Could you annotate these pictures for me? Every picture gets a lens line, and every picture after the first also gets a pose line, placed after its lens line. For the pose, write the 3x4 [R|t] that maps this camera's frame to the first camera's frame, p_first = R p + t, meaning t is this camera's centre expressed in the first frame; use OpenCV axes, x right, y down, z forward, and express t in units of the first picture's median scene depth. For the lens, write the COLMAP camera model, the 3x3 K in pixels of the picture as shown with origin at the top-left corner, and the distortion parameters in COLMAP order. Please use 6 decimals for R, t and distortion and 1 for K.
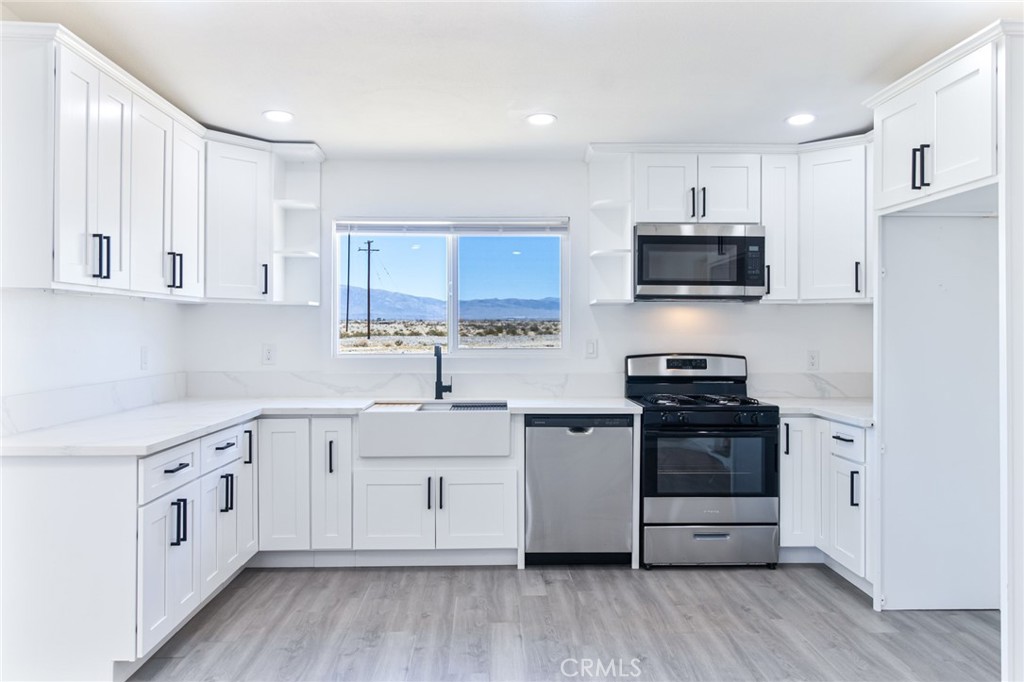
lens RADIAL K [[824.2, 0, 513.2], [0, 824.2, 335.2], [0, 0, 1]] dist [0.006393, -0.000286]
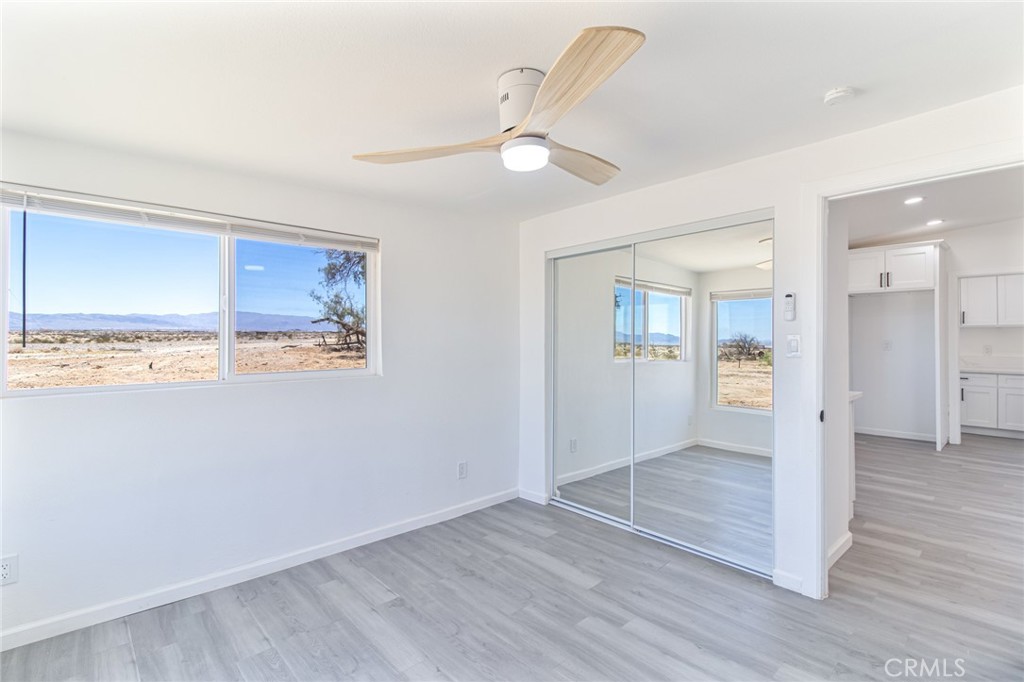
lens RADIAL K [[474.7, 0, 519.2], [0, 474.7, 350.7], [0, 0, 1]] dist [0.003102, -0.005408]
pose [[0.745121, -0.024996, 0.666460, -1.151029], [0.009620, 0.999596, 0.026735, -0.005448], [-0.666860, -0.013509, 0.745061, 0.432569]]
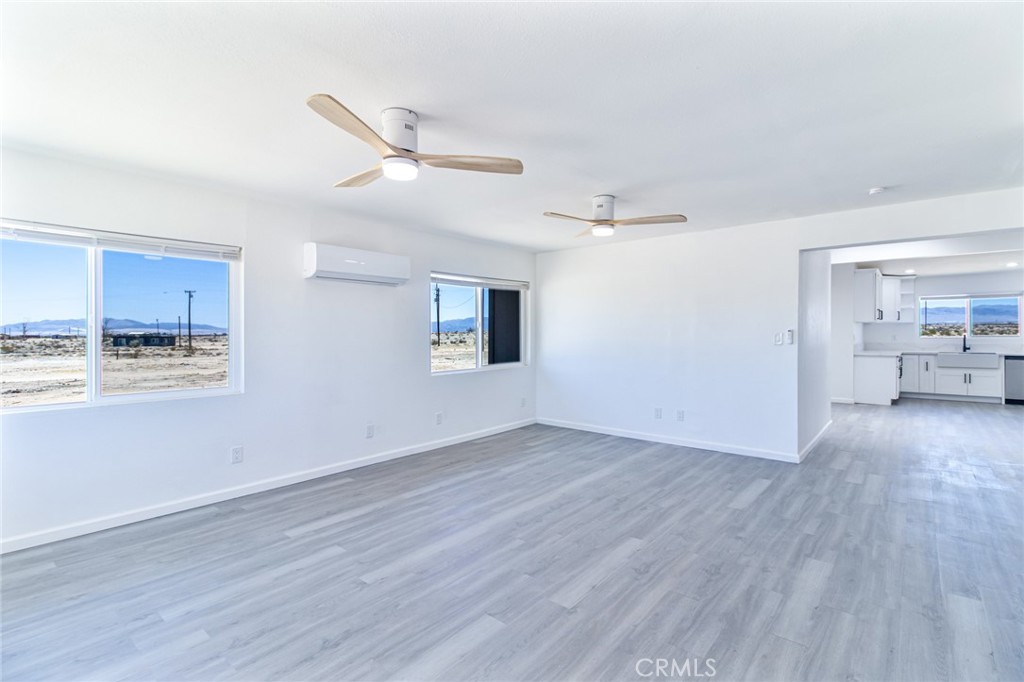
lens RADIAL K [[474.7, 0, 510.5], [0, 474.7, 335.0], [0, 0, 1]] dist [0.003102, -0.005408]
pose [[0.739251, -0.000652, -0.673429, -0.160634], [-0.000431, 0.999999, -0.001441, 0.017024], [0.673430, 0.001355, 0.739250, -1.589133]]
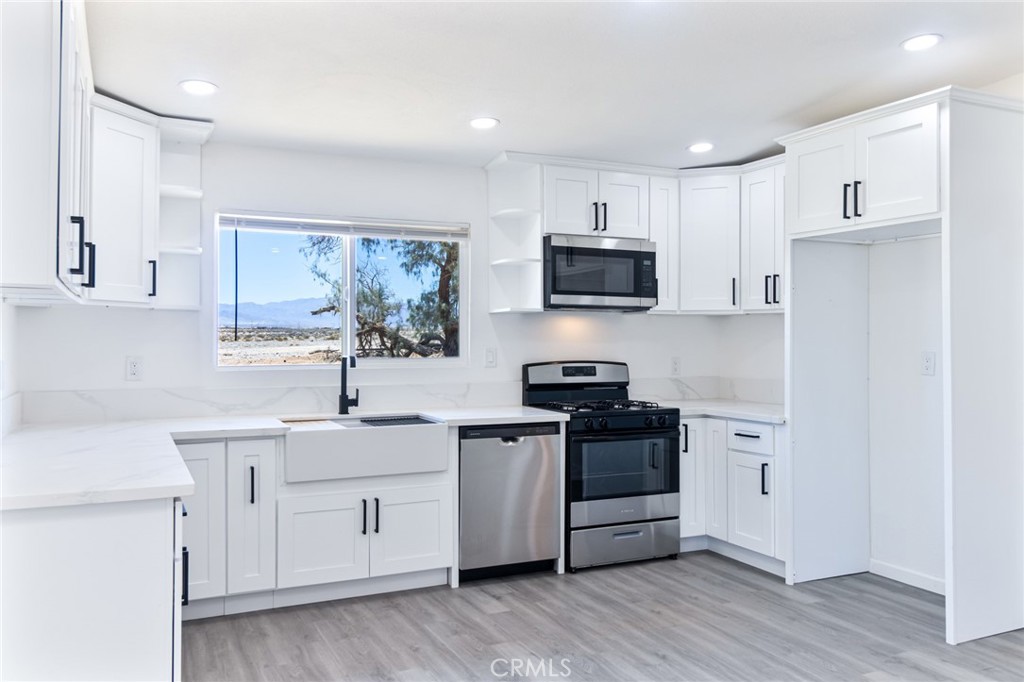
lens RADIAL K [[824.2, 0, 517.4], [0, 824.2, 335.4], [0, 0, 1]] dist [0.006393, -0.000286]
pose [[0.915940, 0.000547, 0.401316, -0.295034], [0.003025, 0.999961, -0.008267, -0.002021], [-0.401305, 0.008786, 0.915902, 0.084194]]
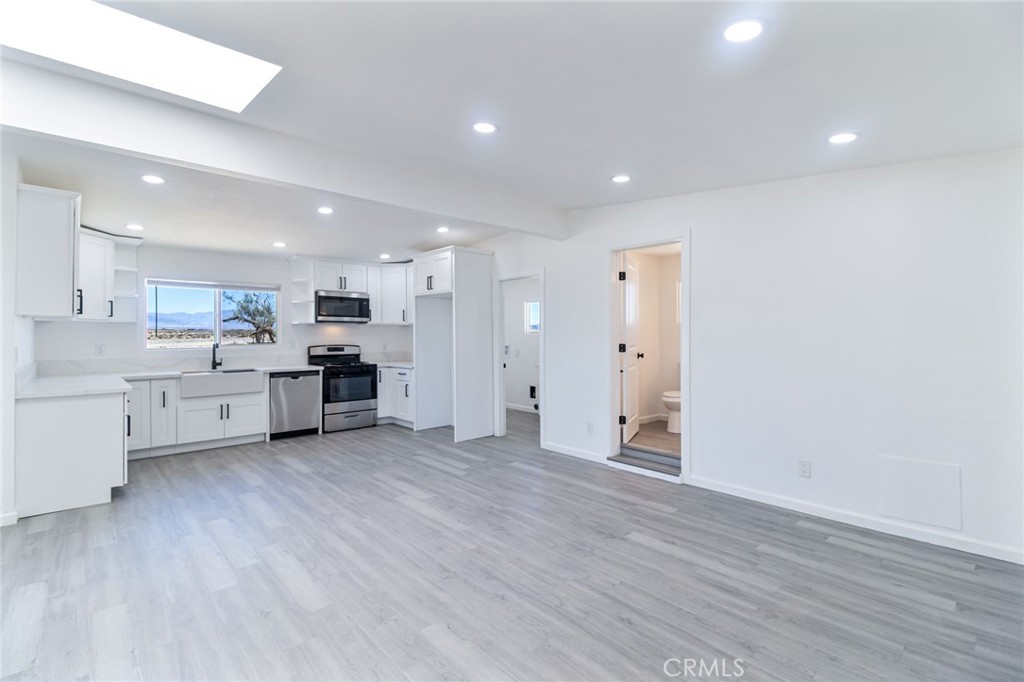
lens RADIAL K [[474.7, 0, 526.4], [0, 474.7, 334.8], [0, 0, 1]] dist [0.003102, -0.005408]
pose [[0.747288, -0.003221, 0.664492, -0.308791], [0.008287, 0.999956, -0.004472, 0.003304], [-0.664448, 0.008849, 0.747282, -0.421056]]
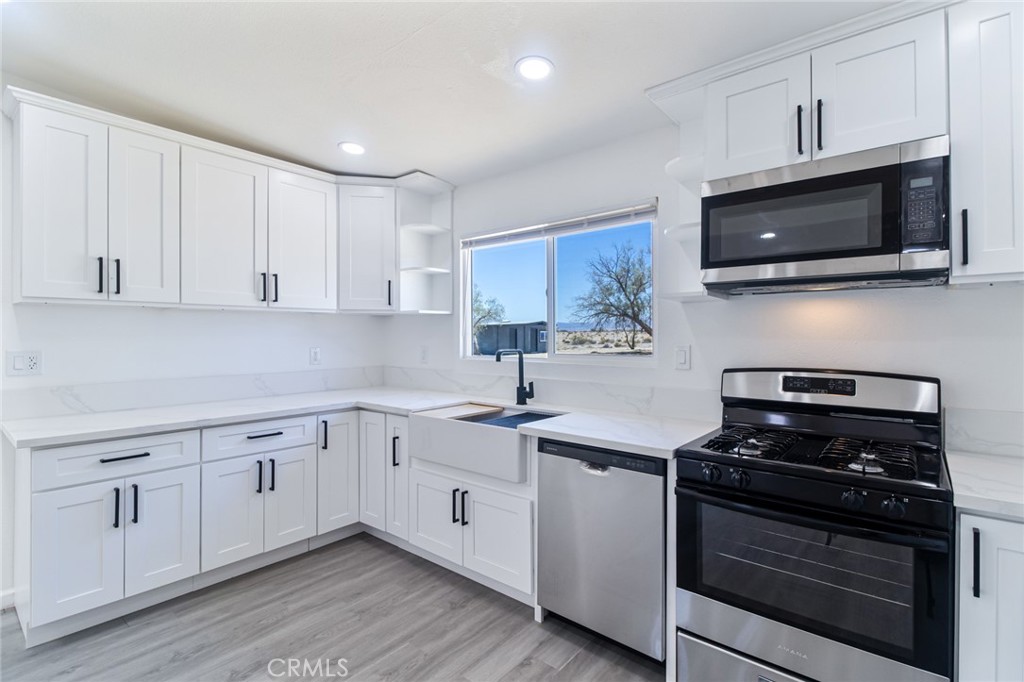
lens RADIAL K [[474.7, 0, 522.4], [0, 474.7, 335.1], [0, 0, 1]] dist [0.003102, -0.005408]
pose [[0.759192, -0.001821, -0.650865, 0.295307], [-0.001747, 0.999987, -0.004836, -0.003146], [0.650865, 0.004809, 0.759178, 0.594372]]
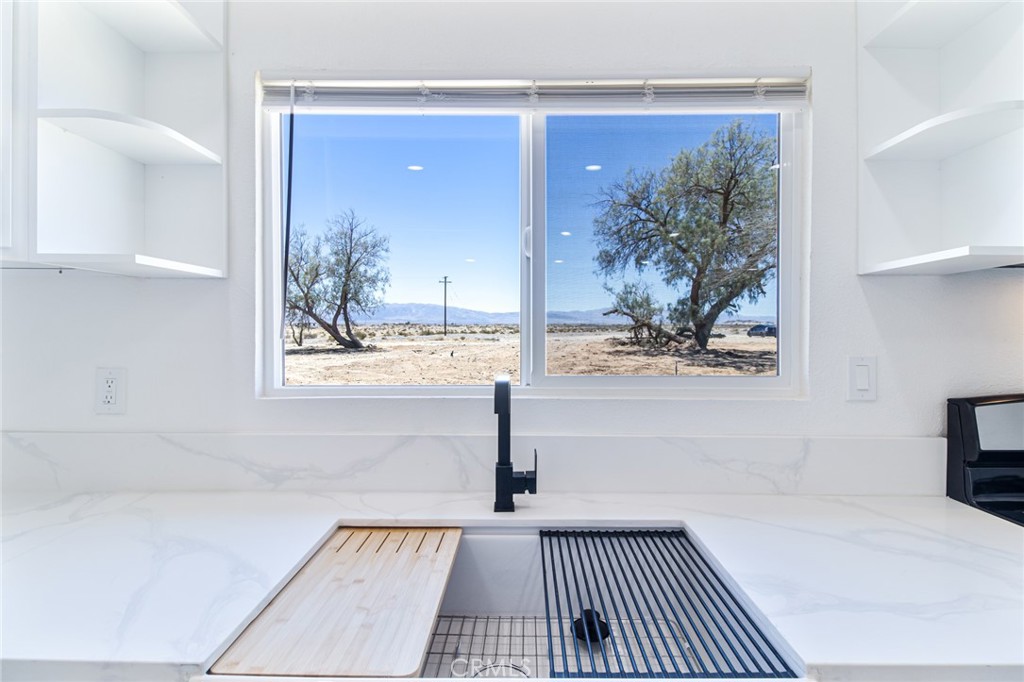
lens RADIAL K [[474.7, 0, 515.1], [0, 474.7, 333.4], [0, 0, 1]] dist [0.003102, -0.005408]
pose [[0.999525, -0.000154, -0.030829, -0.081486], [0.000177, 1.000000, 0.000768, -0.007440], [0.030828, -0.000773, 0.999524, 0.809410]]
